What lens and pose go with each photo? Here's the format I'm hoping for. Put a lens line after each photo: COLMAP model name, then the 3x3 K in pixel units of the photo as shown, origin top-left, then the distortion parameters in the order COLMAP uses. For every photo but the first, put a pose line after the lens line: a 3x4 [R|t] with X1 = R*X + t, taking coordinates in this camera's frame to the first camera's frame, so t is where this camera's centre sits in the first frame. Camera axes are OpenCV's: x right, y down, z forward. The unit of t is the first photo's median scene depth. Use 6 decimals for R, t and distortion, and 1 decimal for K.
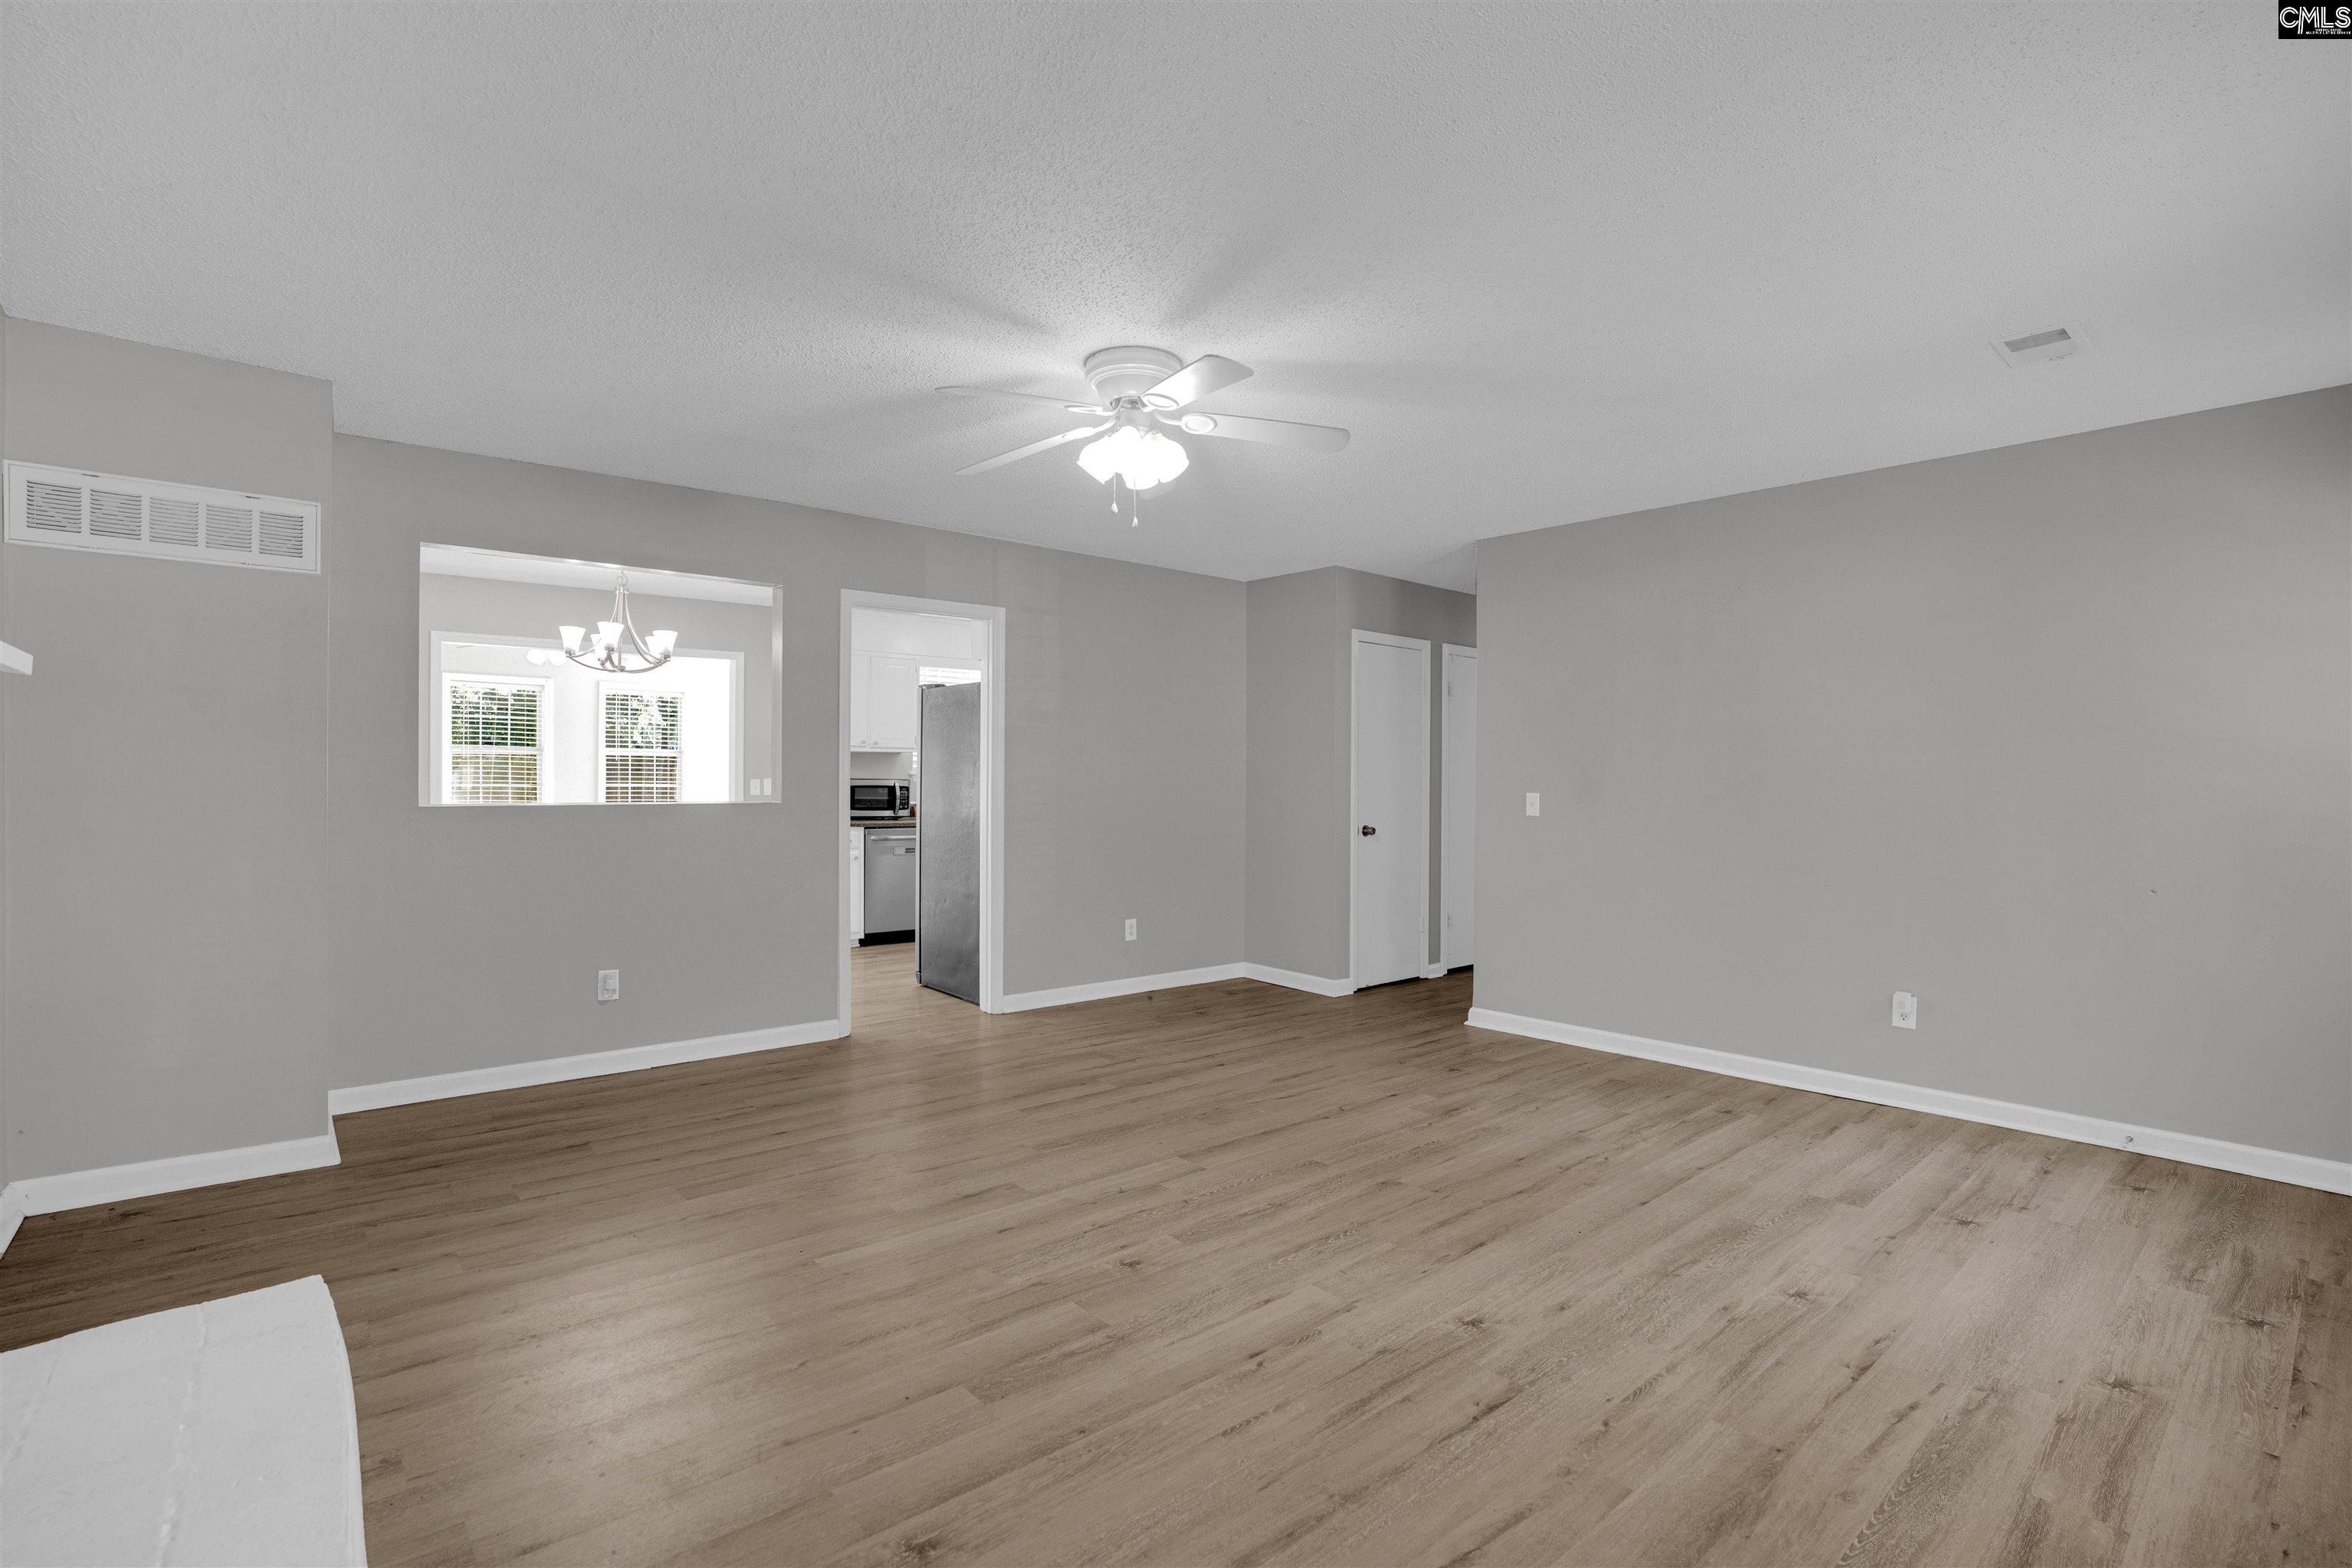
lens RADIAL K [[1089.0, 0, 1168.3], [0, 1089.0, 761.6], [0, 0, 1]] dist [-0.062966, 0.026774]
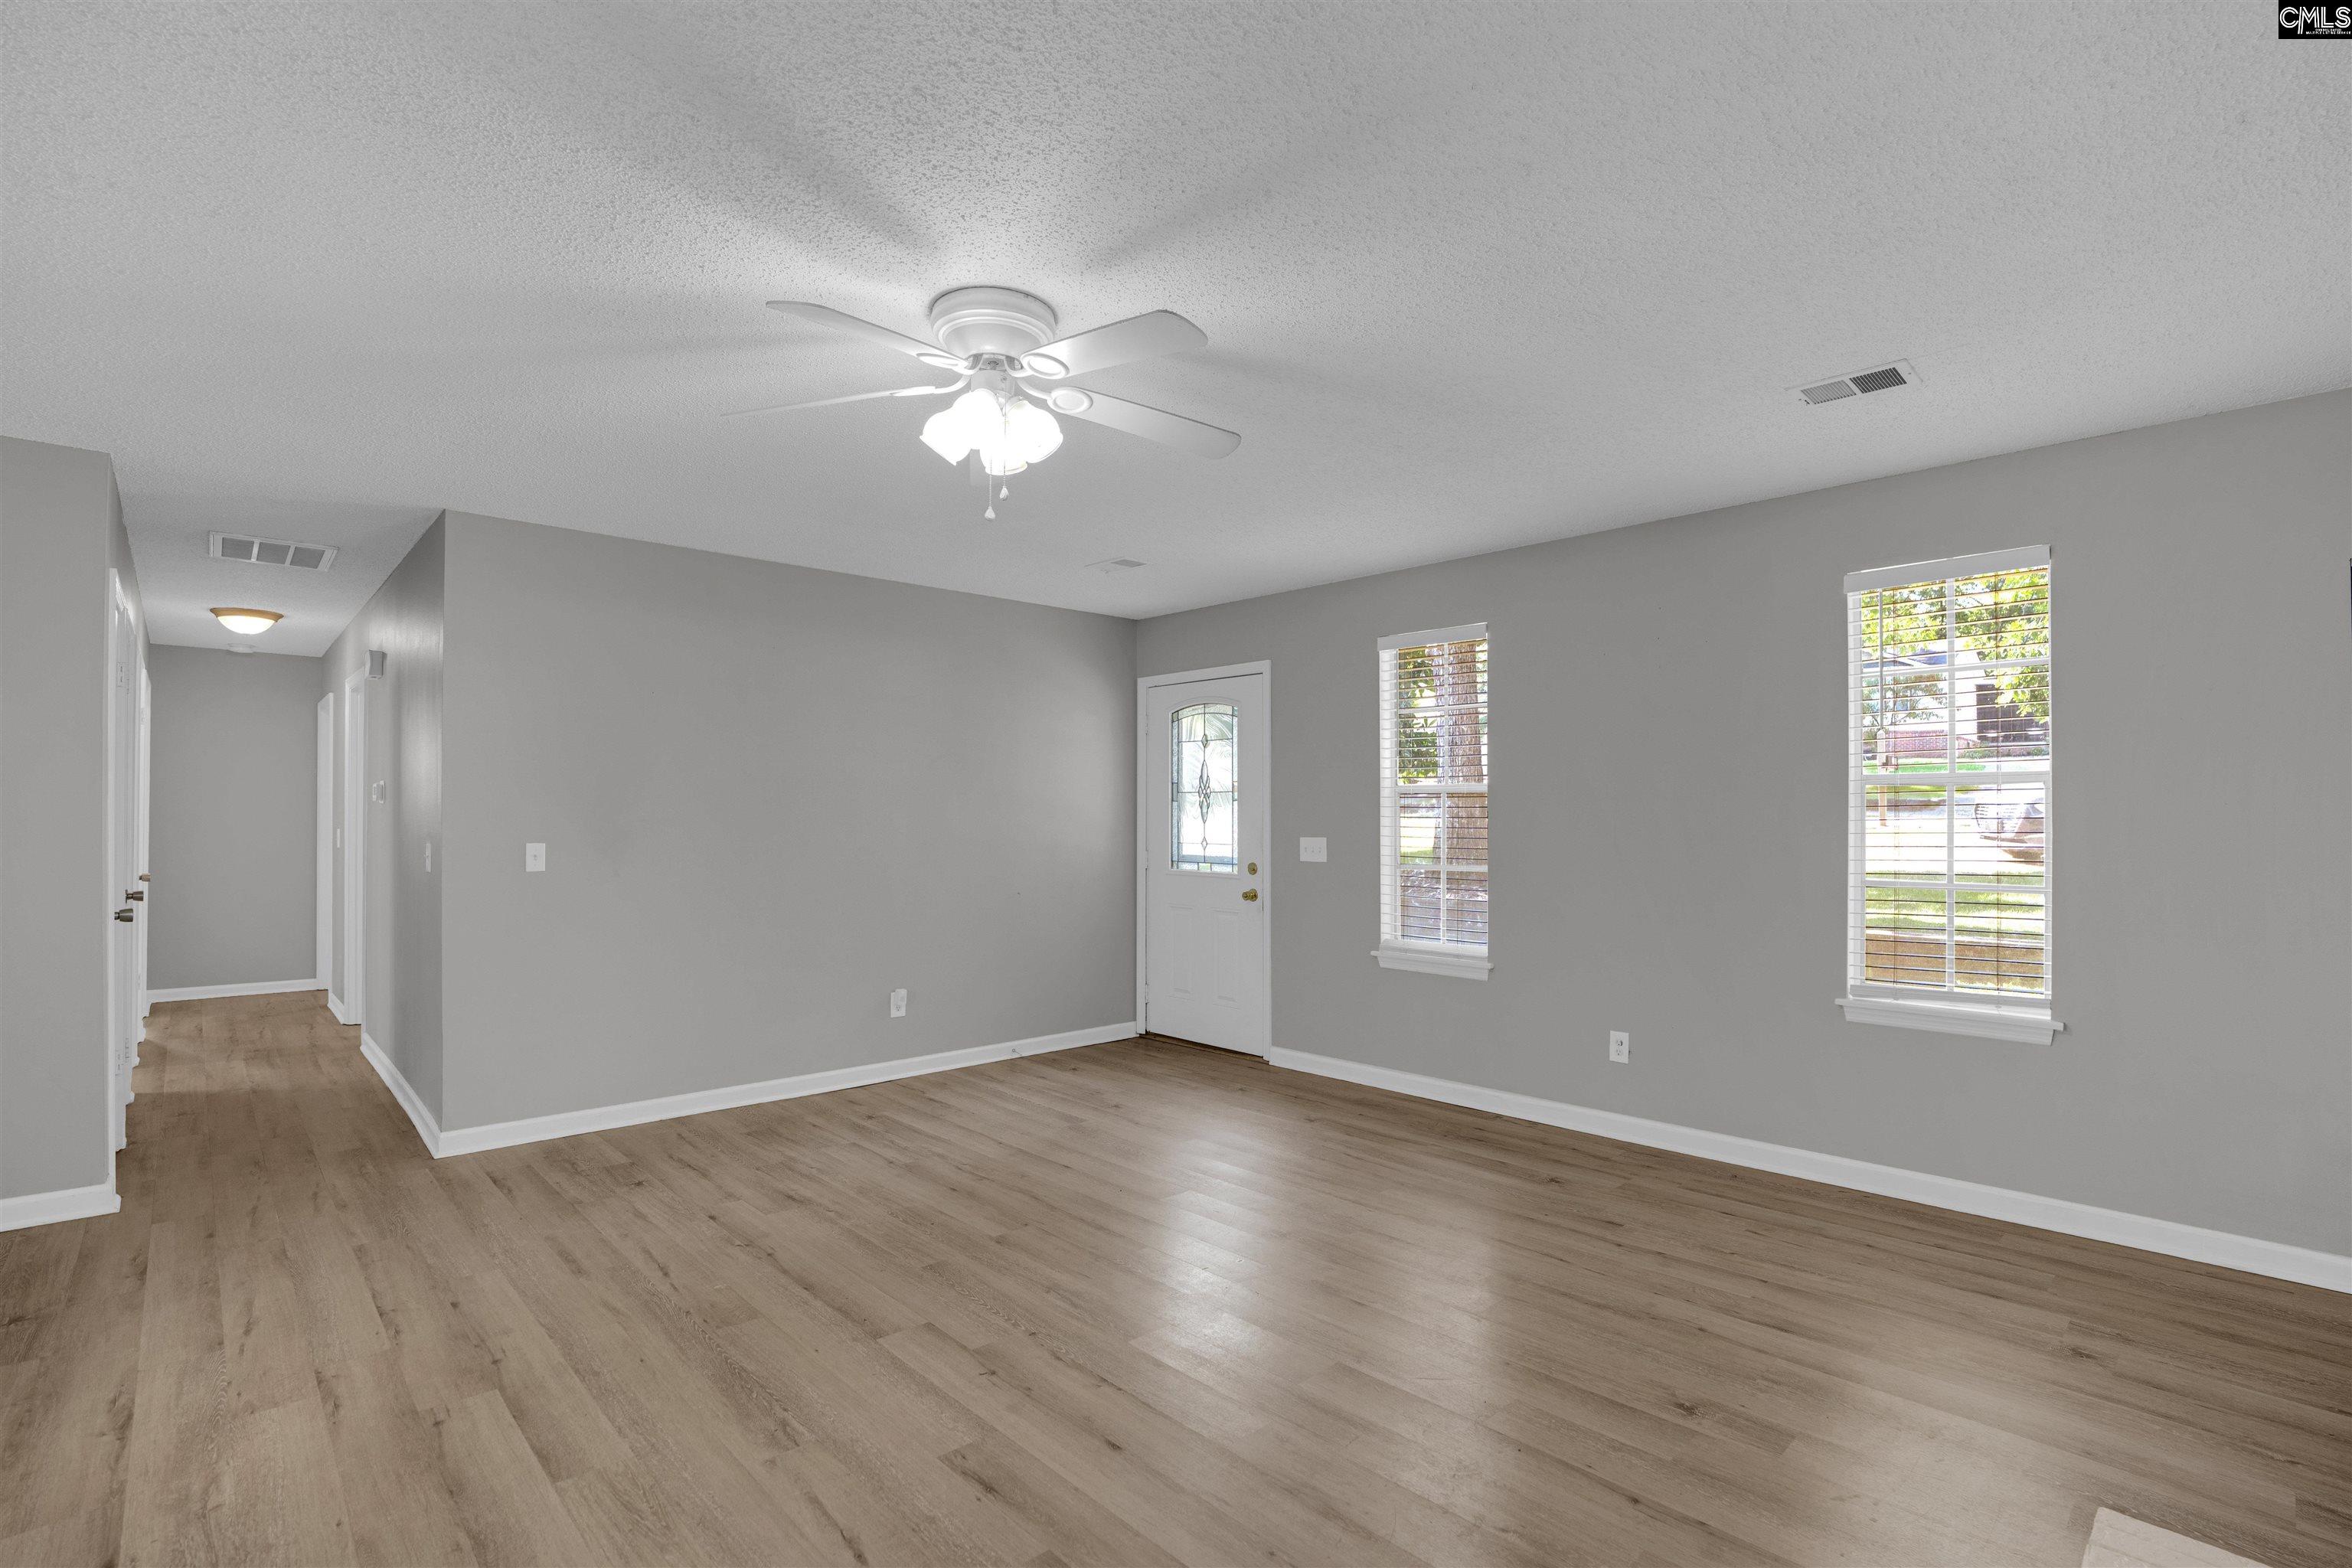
lens RADIAL K [[1118.7, 0, 1176.0], [0, 1118.7, 784.0], [0, 0, 1]] dist [-0.056859, 0.024016]
pose [[-0.043532, 0.021627, 0.998818, -0.873144], [-0.019405, 0.999559, -0.022488, -0.010130], [-0.998864, -0.020361, -0.043094, 0.934365]]
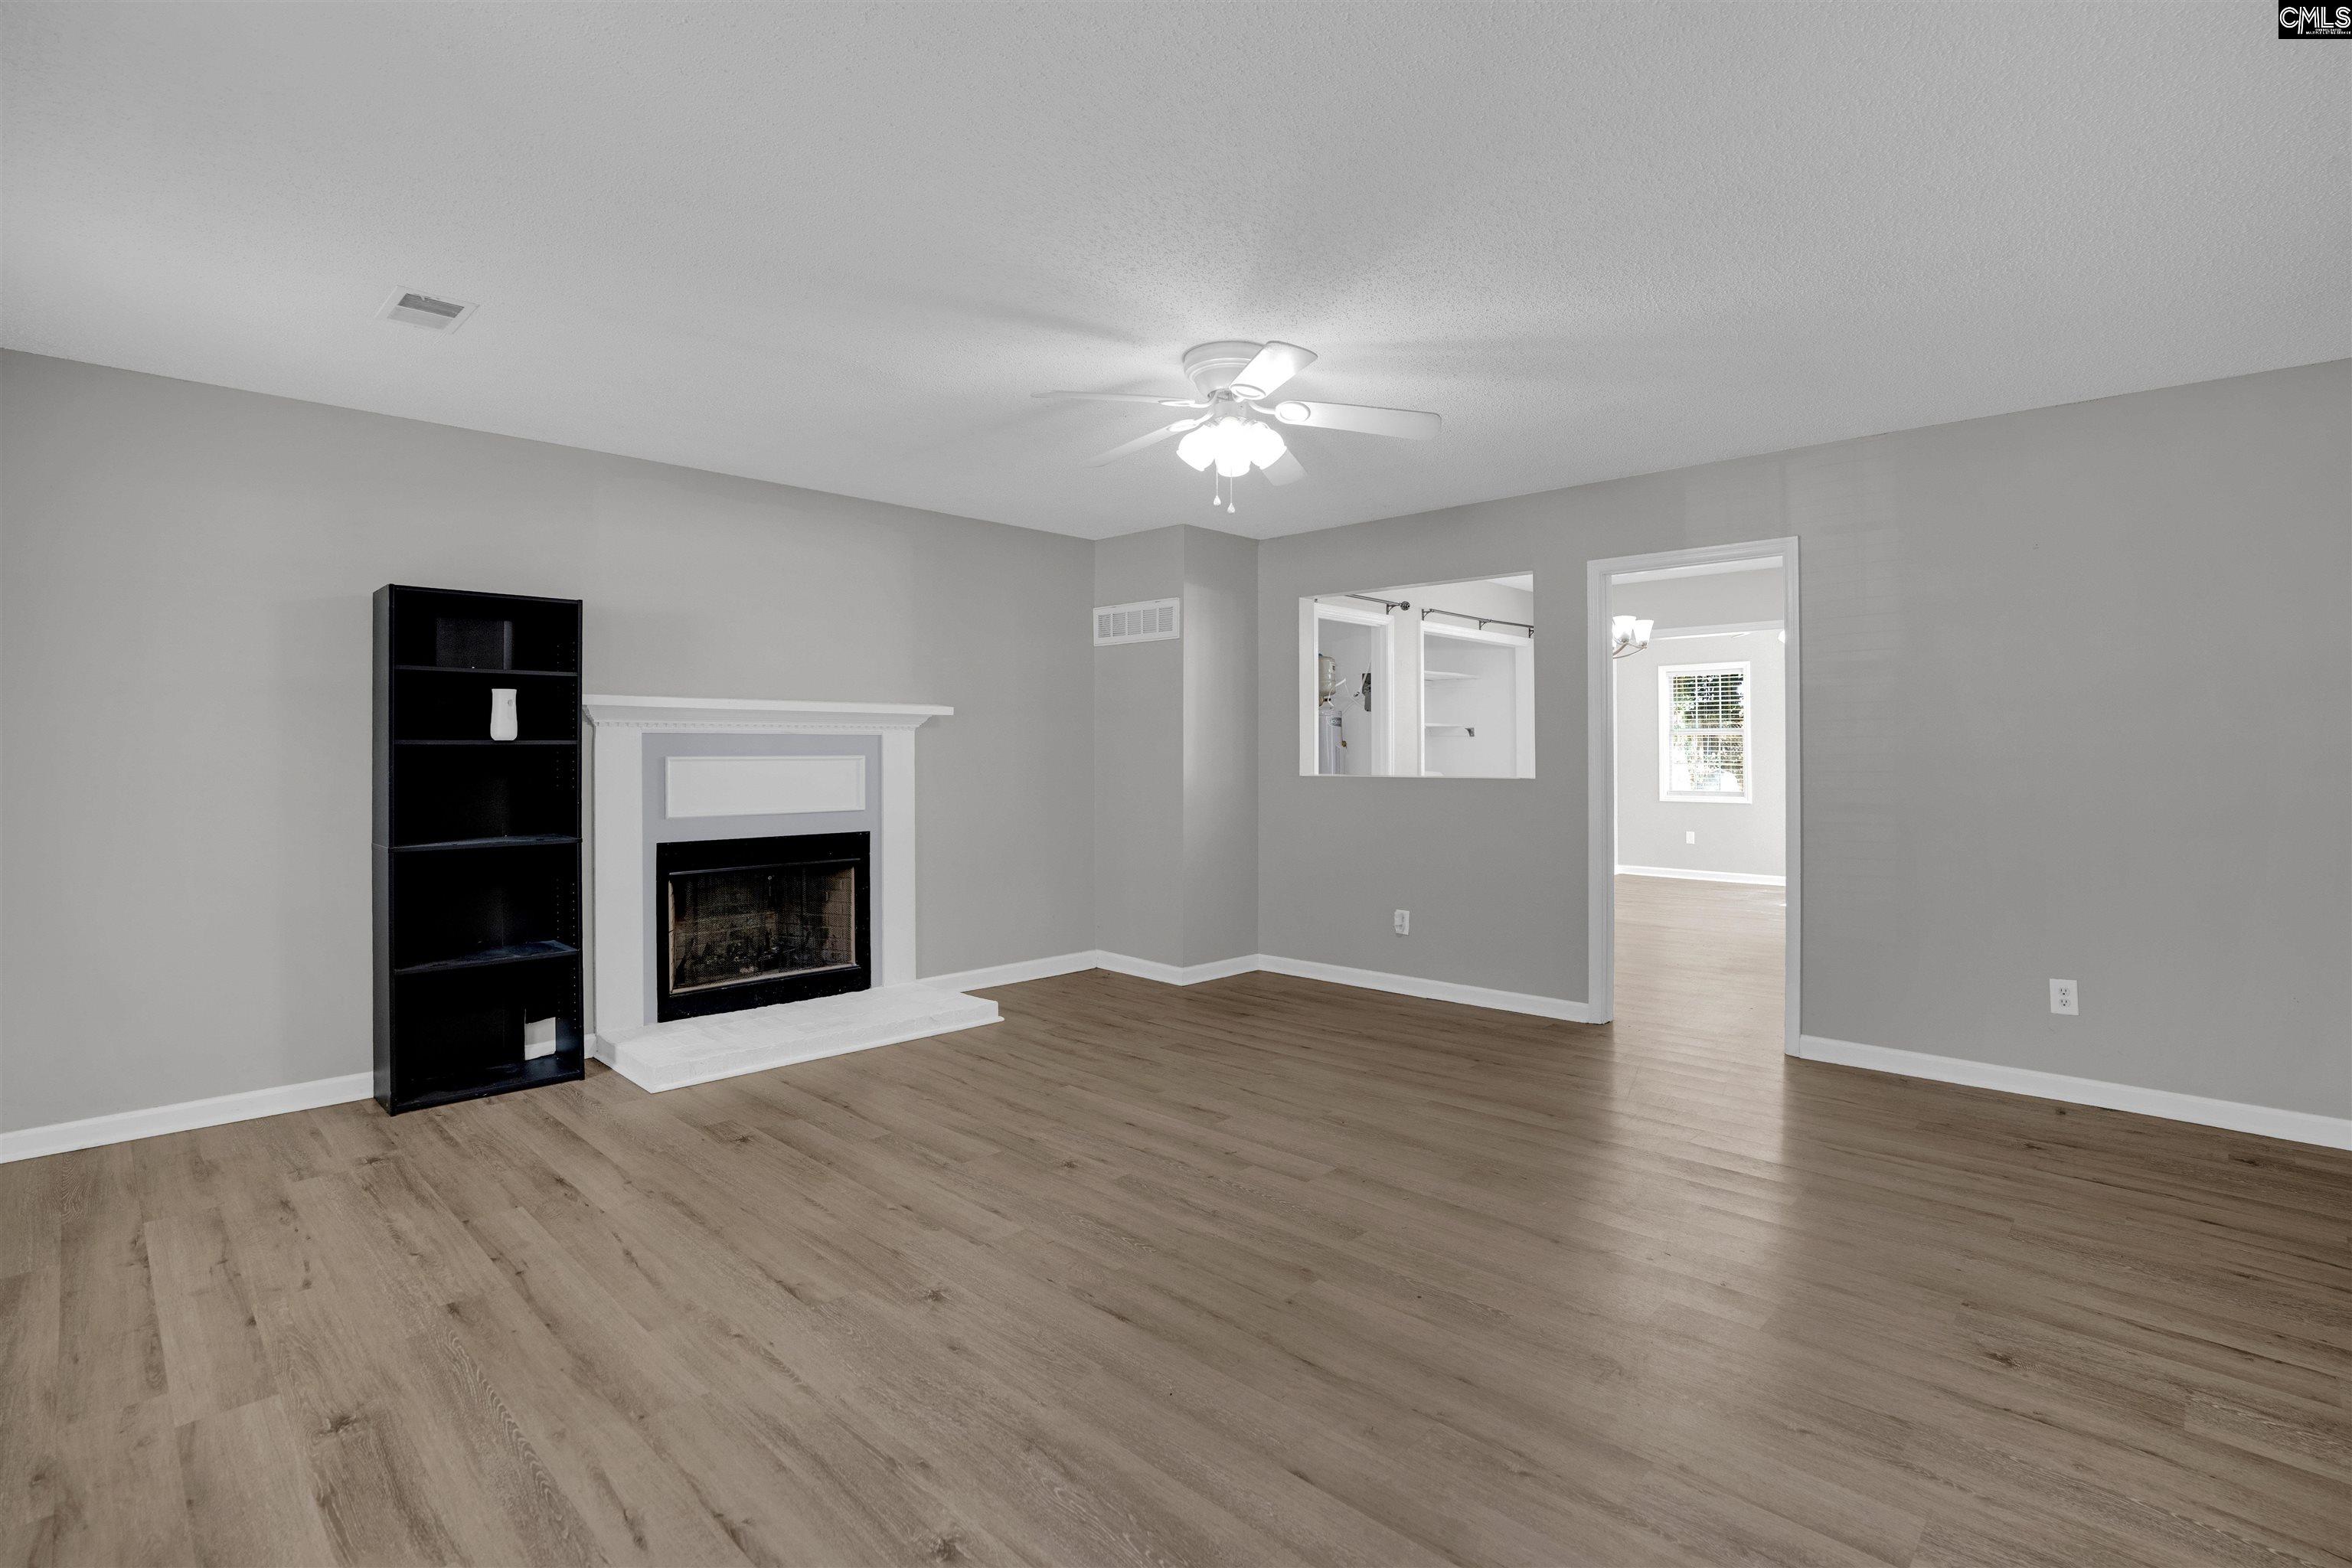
lens RADIAL K [[1095.1, 0, 1186.4], [0, 1095.1, 749.2], [0, 0, 1]] dist [-0.071413, 0.030352]
pose [[0.105226, -0.011877, -0.994377, 1.019876], [0.018317, 0.999782, -0.010003, 0.020943], [0.994280, -0.017161, 0.105421, 0.879793]]
